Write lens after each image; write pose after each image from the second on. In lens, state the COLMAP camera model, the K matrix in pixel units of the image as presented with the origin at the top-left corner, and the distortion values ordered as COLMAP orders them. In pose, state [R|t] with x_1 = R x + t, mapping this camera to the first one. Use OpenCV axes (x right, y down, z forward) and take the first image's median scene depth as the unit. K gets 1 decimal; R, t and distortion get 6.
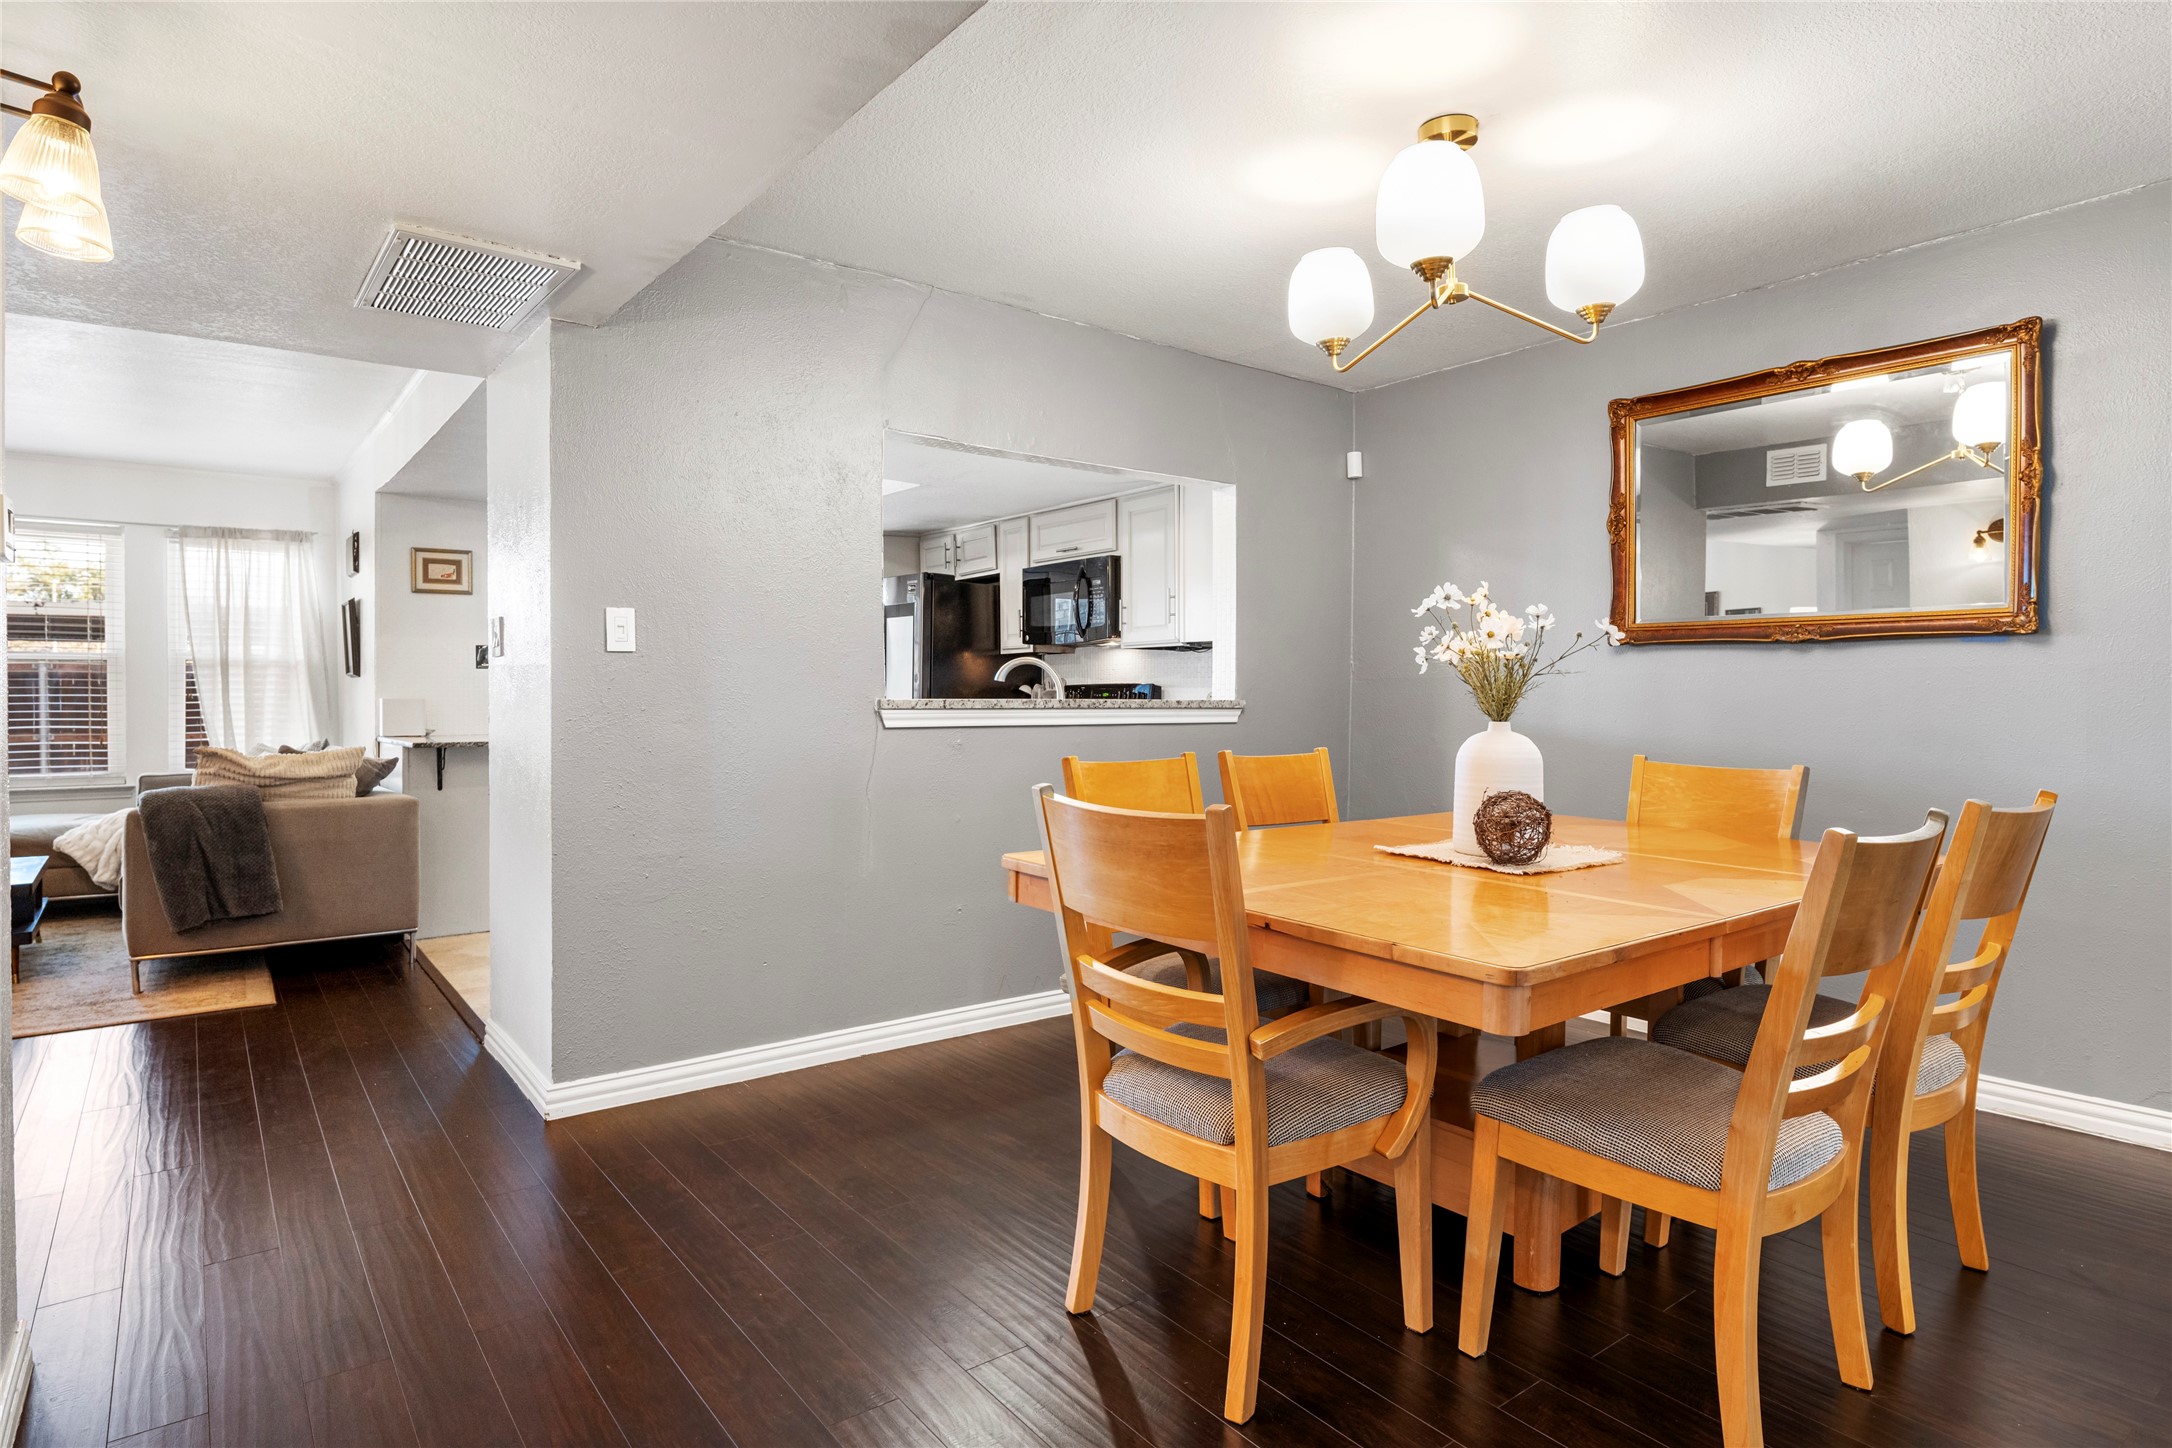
lens RADIAL K [[1180.7, 0, 1078.7], [0, 1180.7, 693.5], [0, 0, 1]] dist [-0.004210, -0.005897]
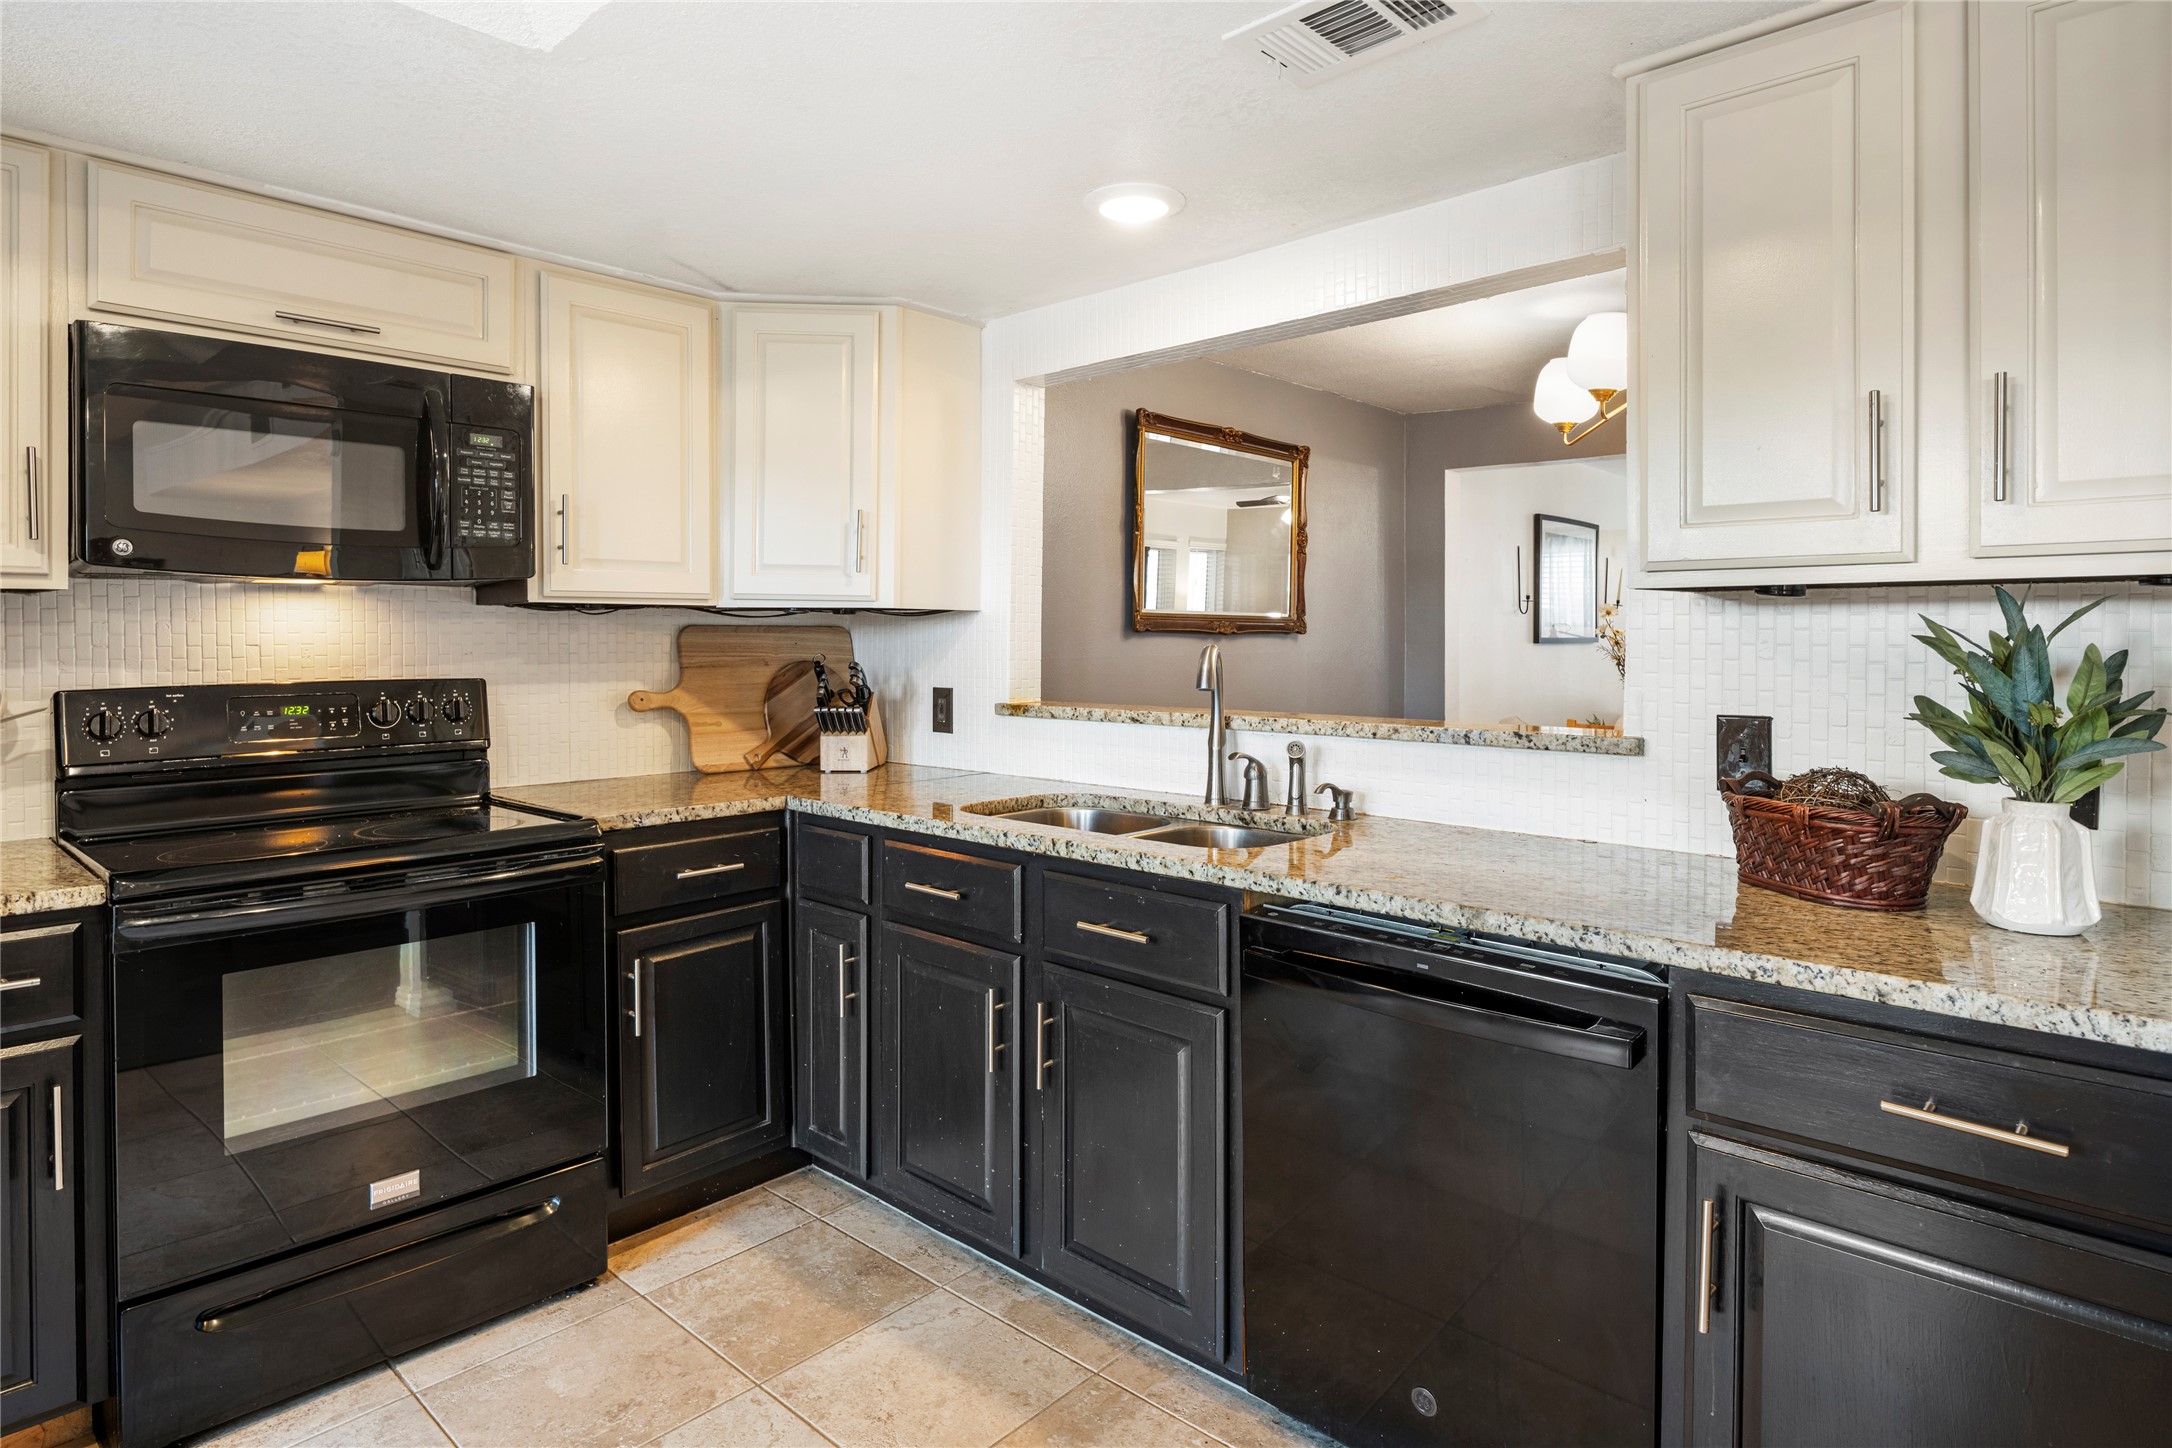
lens RADIAL K [[1180.7, 0, 1085.5], [0, 1180.7, 643.2], [0, 0, 1]] dist [-0.004210, -0.005897]
pose [[-0.184275, -0.008486, 0.982838, -0.411916], [-0.002769, 0.999963, 0.008115, -0.025401], [-0.982871, -0.001226, -0.184291, 0.829462]]
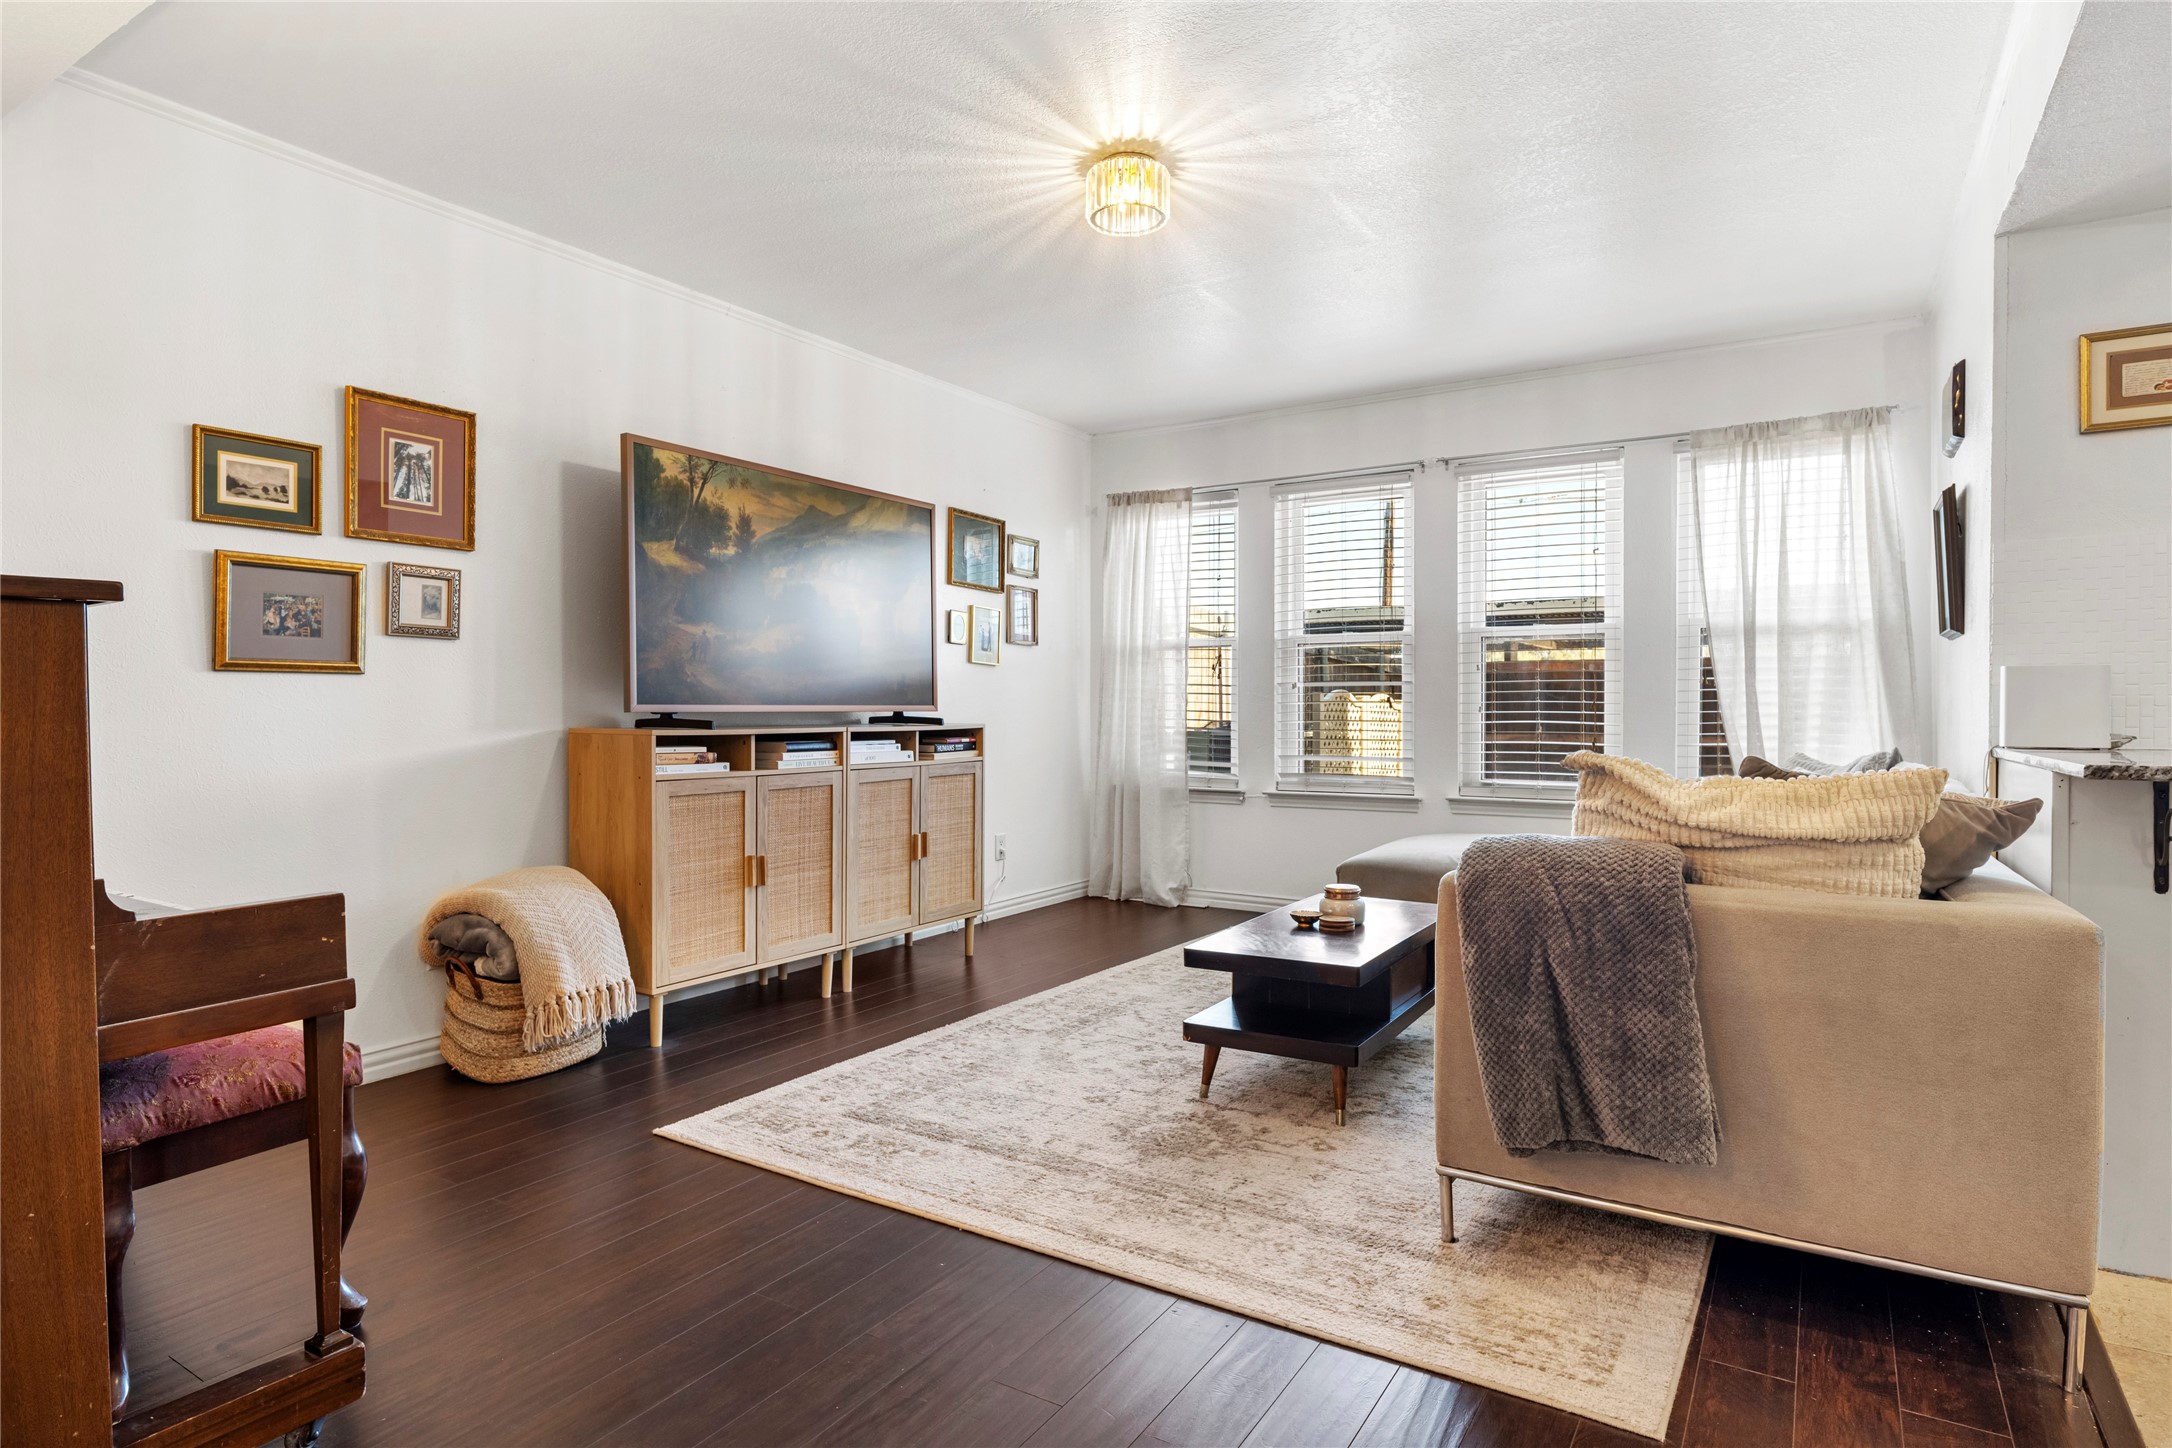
lens RADIAL K [[1180.7, 0, 1073.0], [0, 1180.7, 721.8], [0, 0, 1]] dist [-0.004210, -0.005897]
pose [[0.348347, 0.013634, -0.937267, -0.272967], [-0.001713, 0.999902, 0.013909, 0.019615], [0.937364, -0.003240, 0.348336, 0.473180]]
